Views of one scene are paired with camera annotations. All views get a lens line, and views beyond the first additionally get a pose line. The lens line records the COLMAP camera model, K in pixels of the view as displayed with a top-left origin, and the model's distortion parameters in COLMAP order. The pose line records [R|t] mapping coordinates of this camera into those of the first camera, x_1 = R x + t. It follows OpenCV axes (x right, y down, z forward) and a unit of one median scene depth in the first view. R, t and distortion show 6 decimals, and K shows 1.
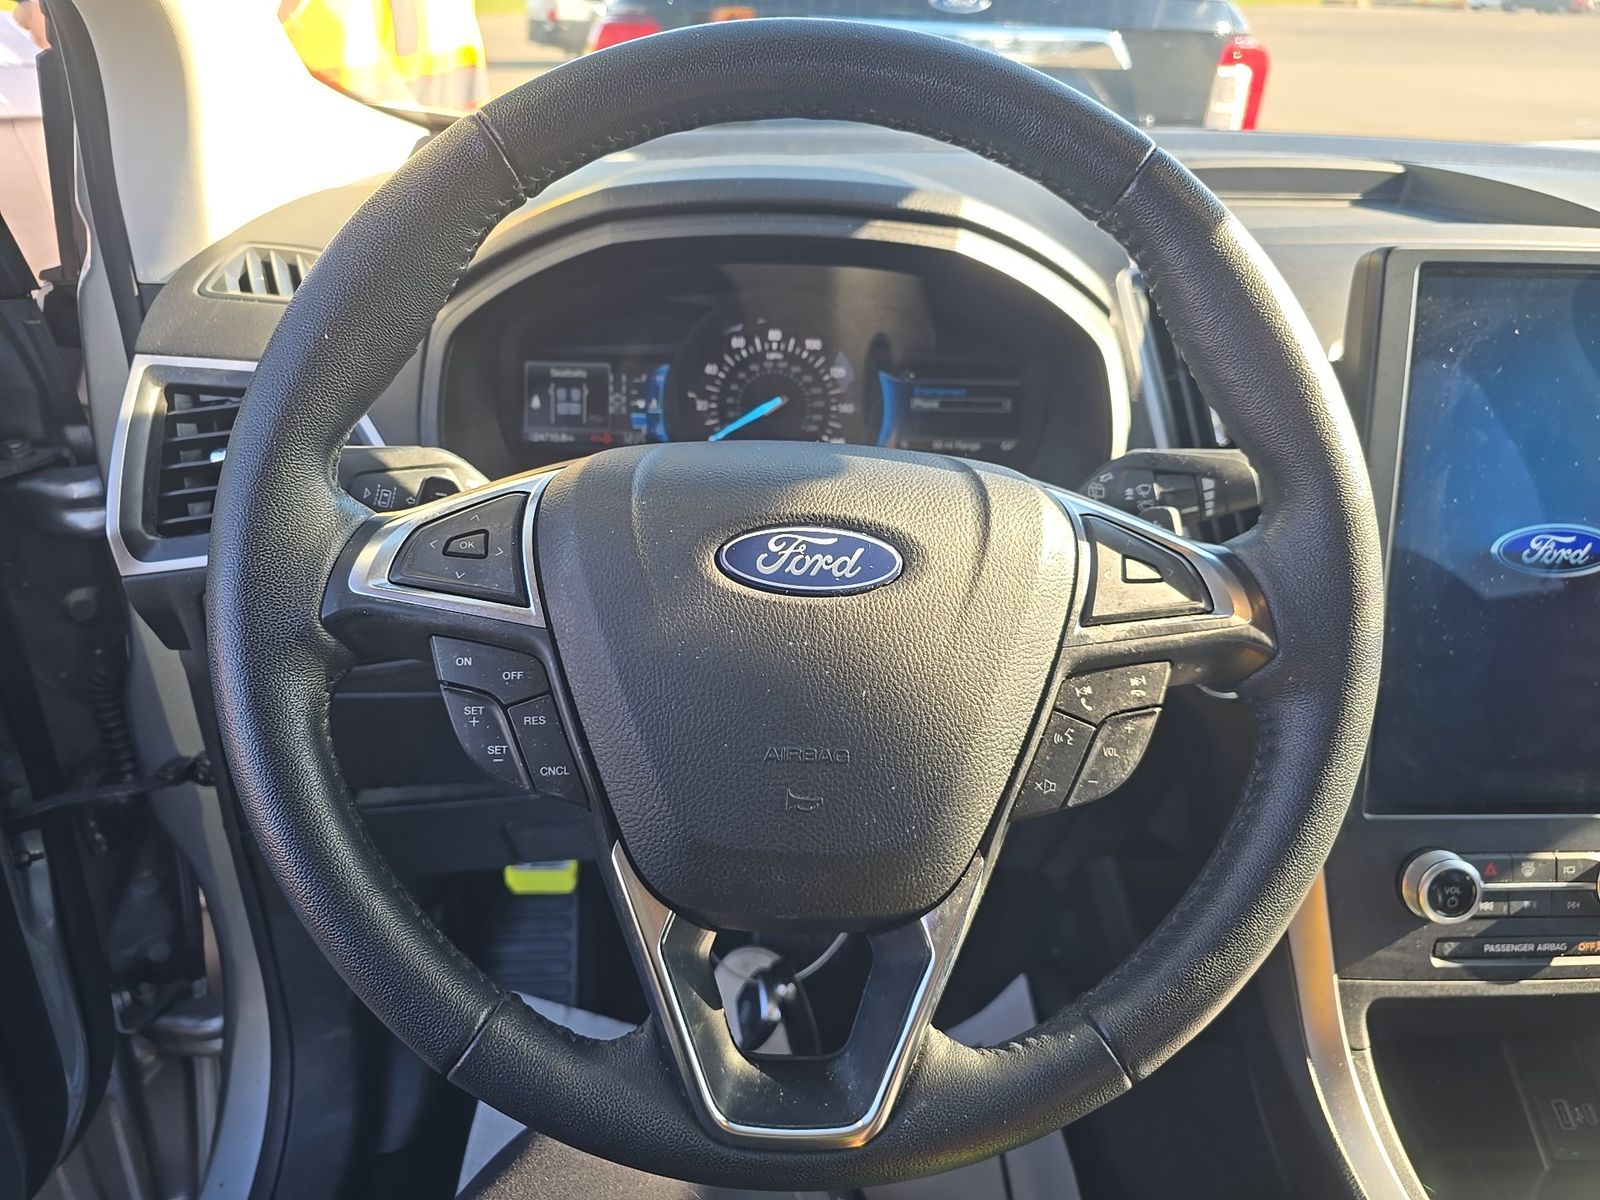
lens RADIAL K [[1077.6, 0, 781.5], [0, 1077.6, 585.5], [0, 0, 1]] dist [0.022755, -0.000300]
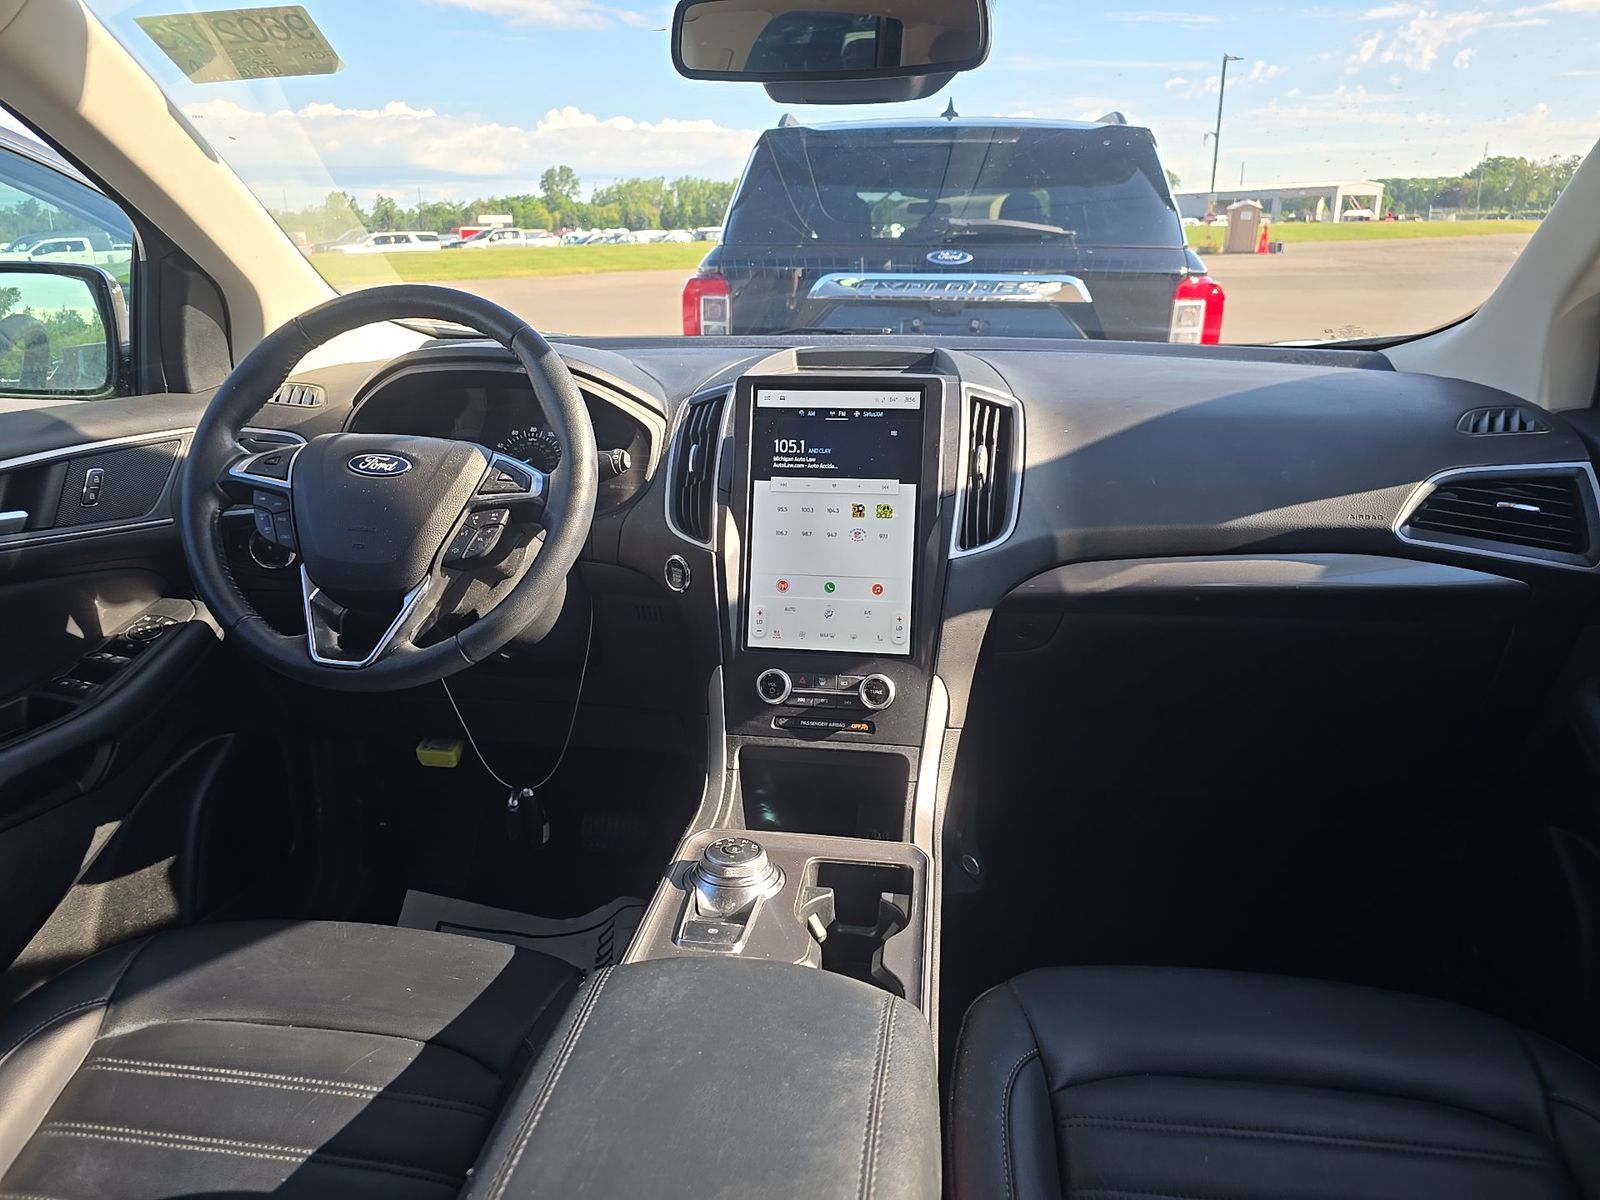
lens RADIAL K [[1033.9, 0, 800.0], [0, 1033.9, 600.0], [0, 0, 1]] dist [0.036092, -0.048261]
pose [[0.986416, 0.034489, -0.160603, 0.785868], [-0.060992, 0.984715, -0.163146, 0.352147], [0.152522, 0.170725, 0.973442, -0.710526]]
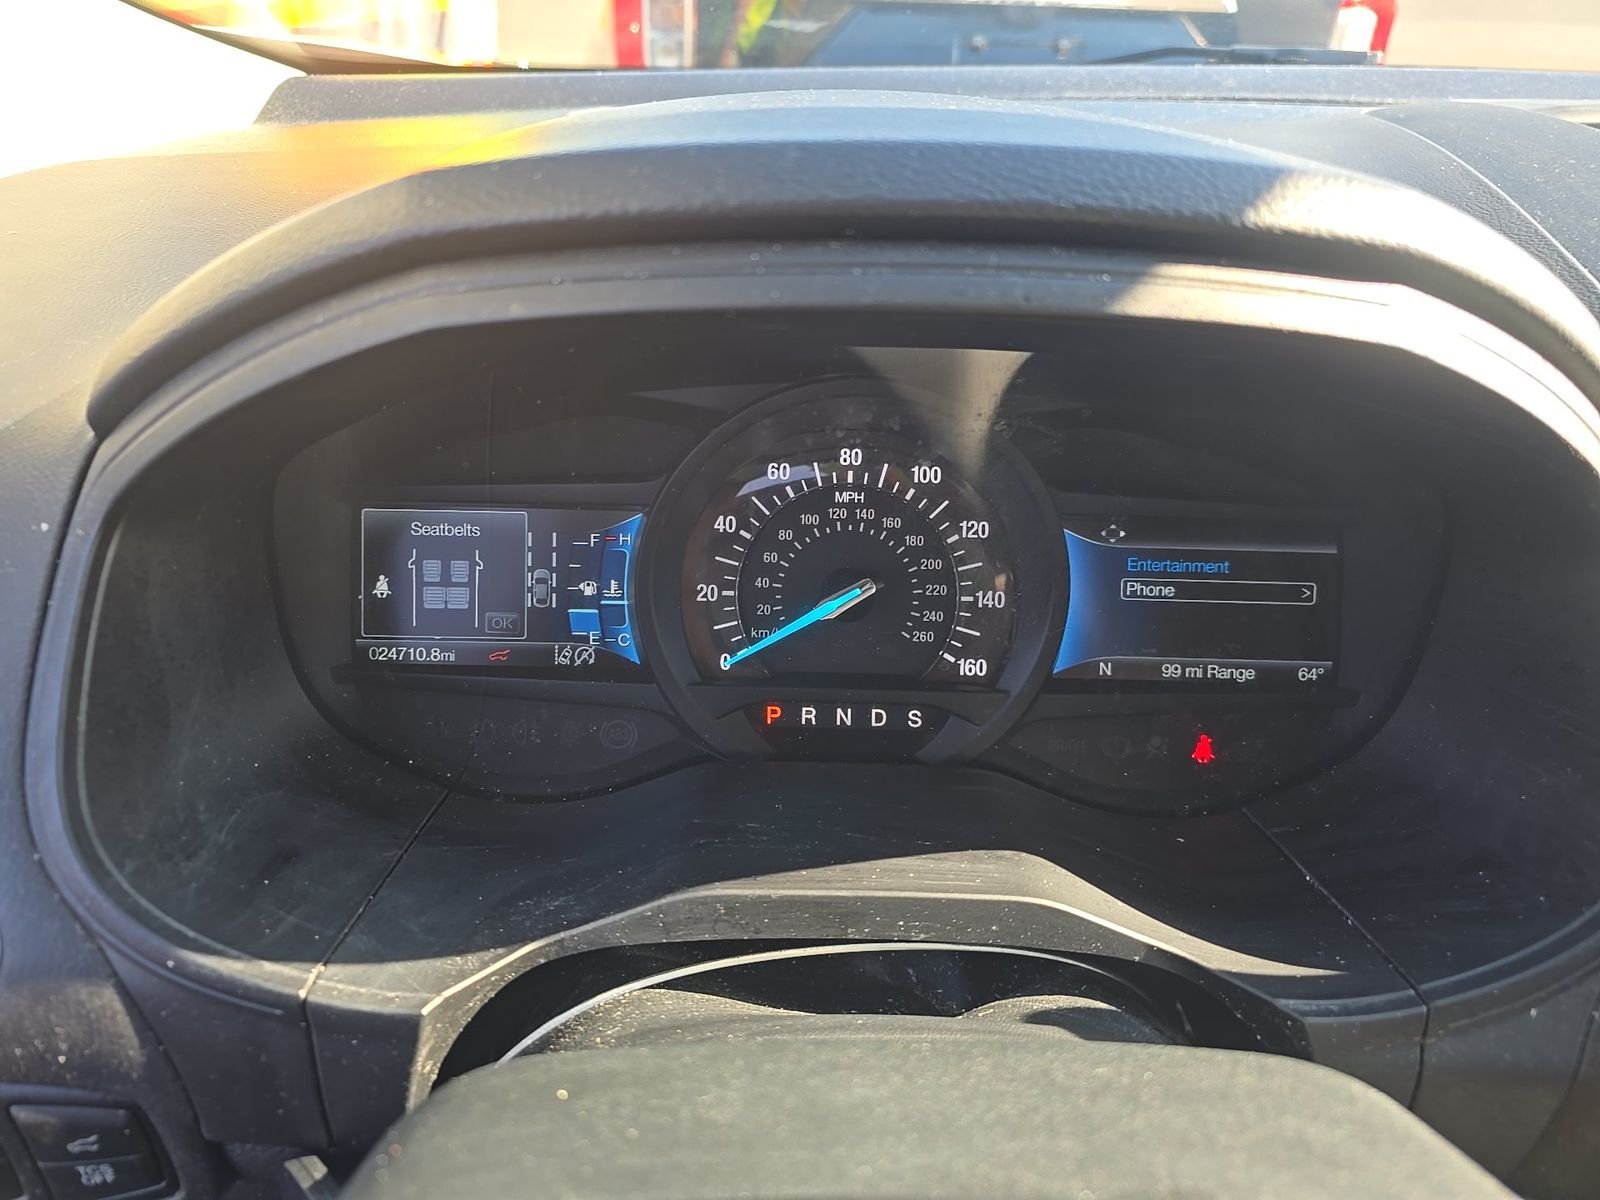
lens RADIAL K [[1122.4, 0, 800.0], [0, 1122.4, 600.0], [0, 0, 1]] dist [0.050048, -0.071133]
pose [[0.999918, 0.002196, -0.012577, -0.023202], [-0.001872, 0.999668, 0.025695, -0.177774], [0.012629, -0.025670, 0.999591, 0.470869]]
